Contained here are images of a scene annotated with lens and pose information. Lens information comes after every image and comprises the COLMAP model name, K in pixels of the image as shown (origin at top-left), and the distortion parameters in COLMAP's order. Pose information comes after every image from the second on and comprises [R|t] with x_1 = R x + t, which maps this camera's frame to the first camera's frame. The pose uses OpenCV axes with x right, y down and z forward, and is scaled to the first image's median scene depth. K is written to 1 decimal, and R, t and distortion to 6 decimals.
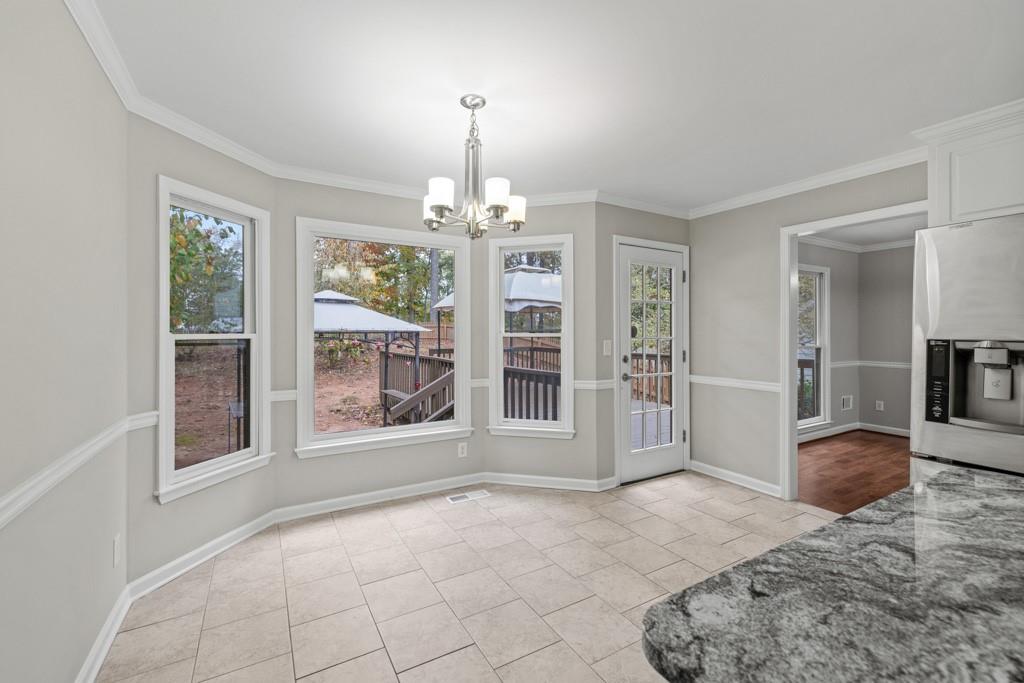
lens RADIAL K [[434.9, 0, 505.8], [0, 434.9, 331.2], [0, 0, 1]] dist [0.000693, 0.000501]
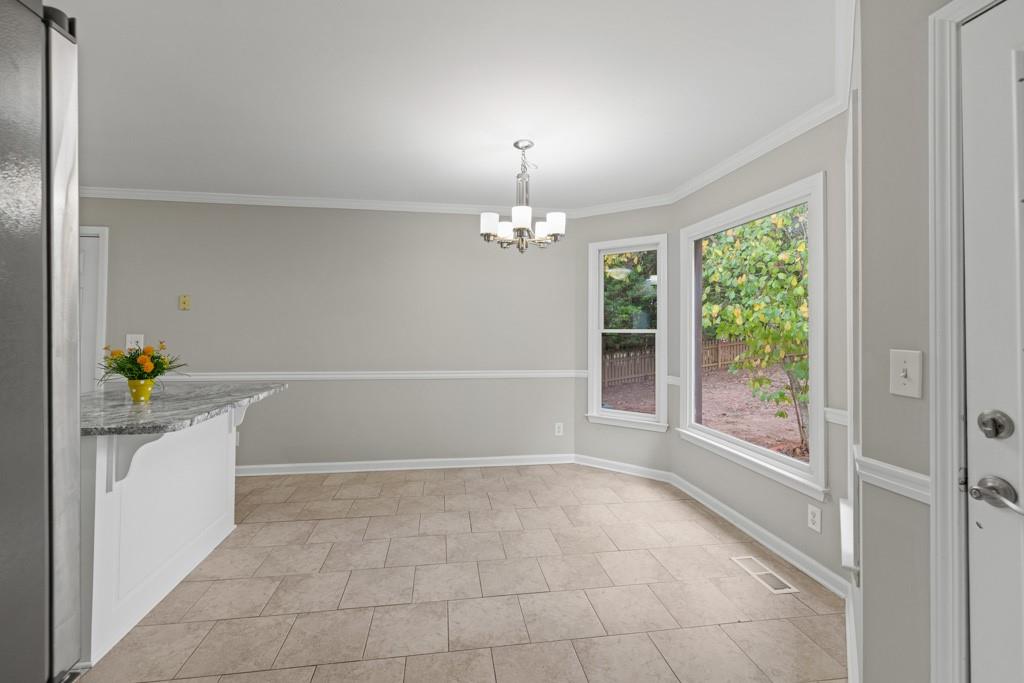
lens RADIAL K [[434.9, 0, 505.8], [0, 434.9, 331.2], [0, 0, 1]] dist [0.000693, 0.000501]
pose [[-0.367472, -0.000902, -0.930034, 0.950354], [-0.004112, 0.999991, 0.000655, 0.012795], [0.930026, 0.004065, -0.367472, 1.223973]]
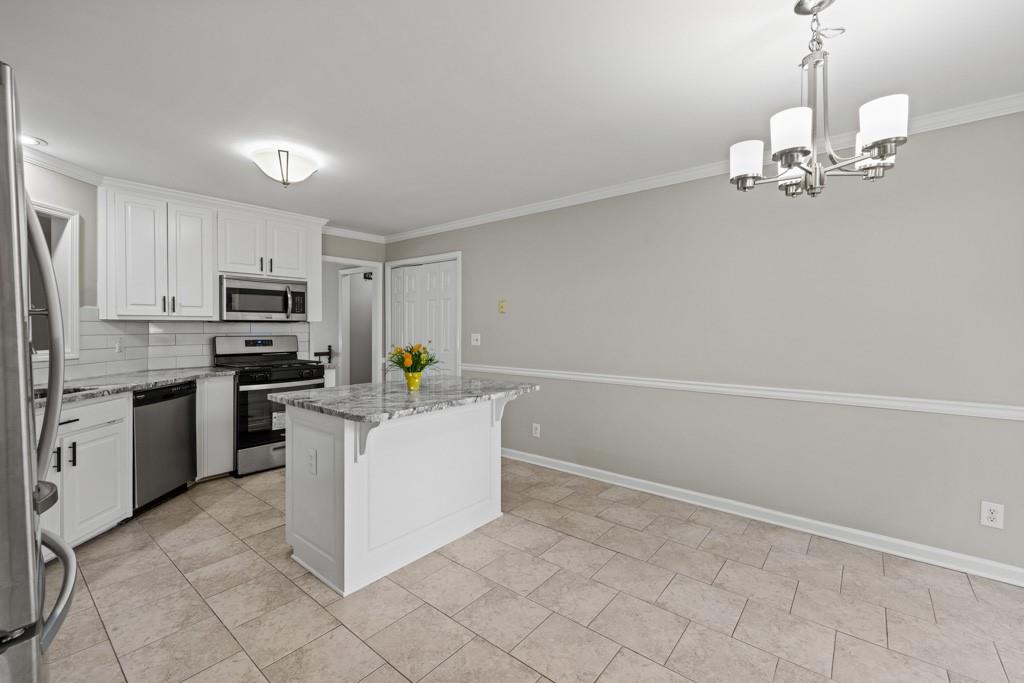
lens RADIAL K [[434.9, 0, 505.8], [0, 434.9, 331.2], [0, 0, 1]] dist [0.000693, 0.000501]
pose [[-0.938839, 0.004516, -0.344326, 0.554361], [0.002149, 0.999971, 0.007255, 0.006403], [0.344349, 0.006071, -0.938822, 1.293454]]
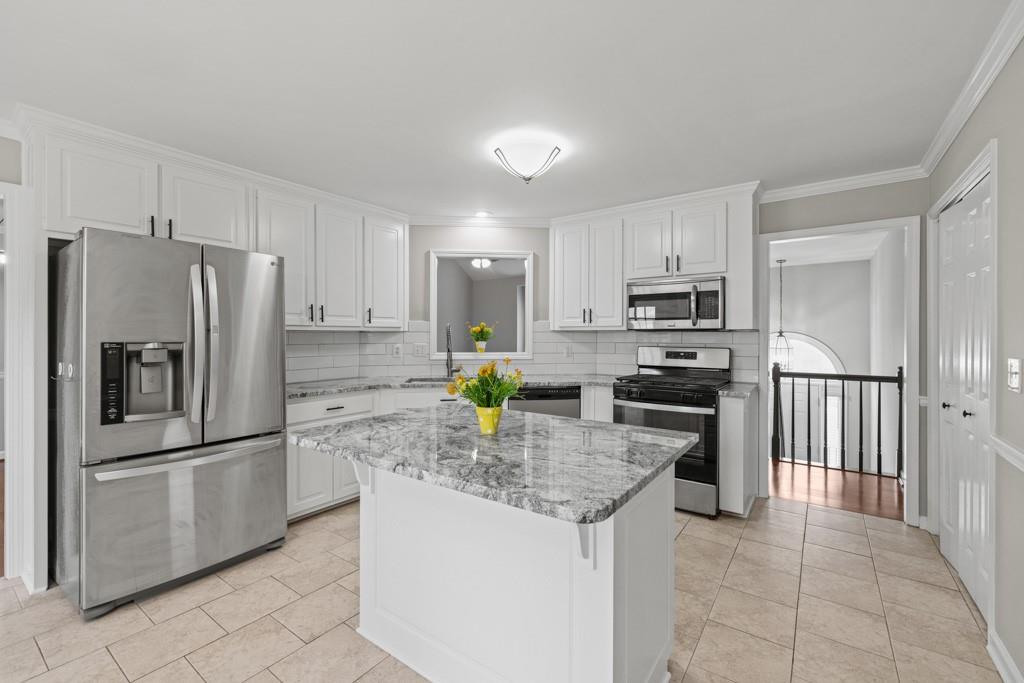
lens RADIAL K [[438.6, 0, 508.6], [0, 438.6, 338.6], [0, 0, 1]] dist [-0.000506, 0.000029]
pose [[-0.413614, -0.007089, 0.910425, -0.259124], [-0.004070, 0.999974, 0.005938, 0.000371], [-0.910443, -0.001249, -0.413632, 0.473897]]
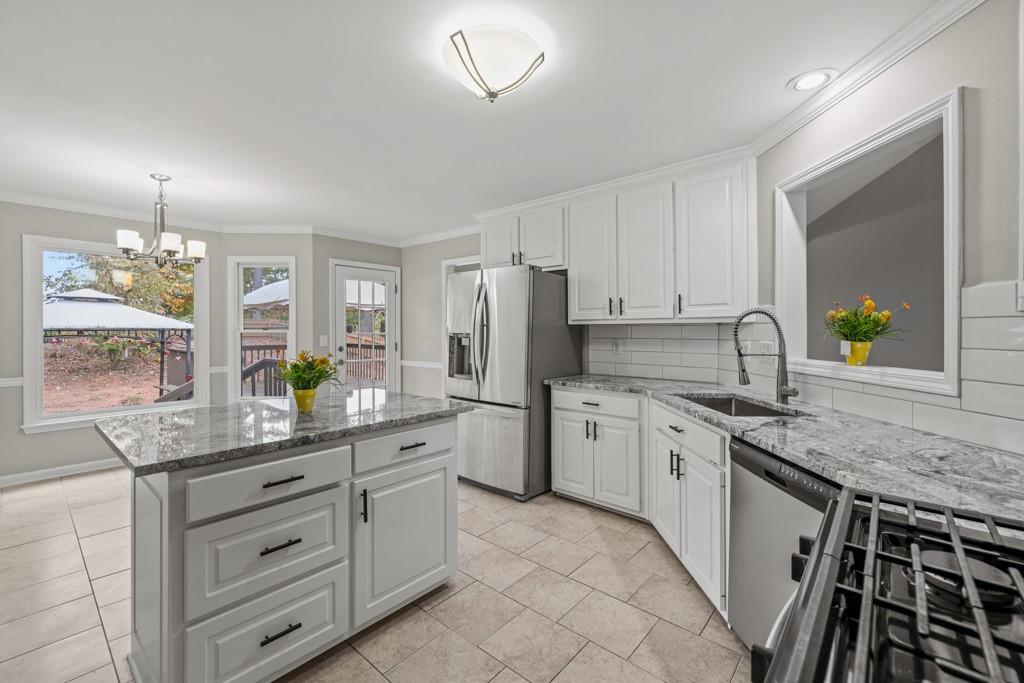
lens RADIAL K [[434.9, 0, 505.8], [0, 434.9, 331.2], [0, 0, 1]] dist [0.000693, 0.000501]
pose [[0.948507, -0.002047, 0.316750, 0.500859], [0.000156, 0.999982, 0.005996, -0.000731], [-0.316757, -0.005638, 0.948490, -0.701063]]
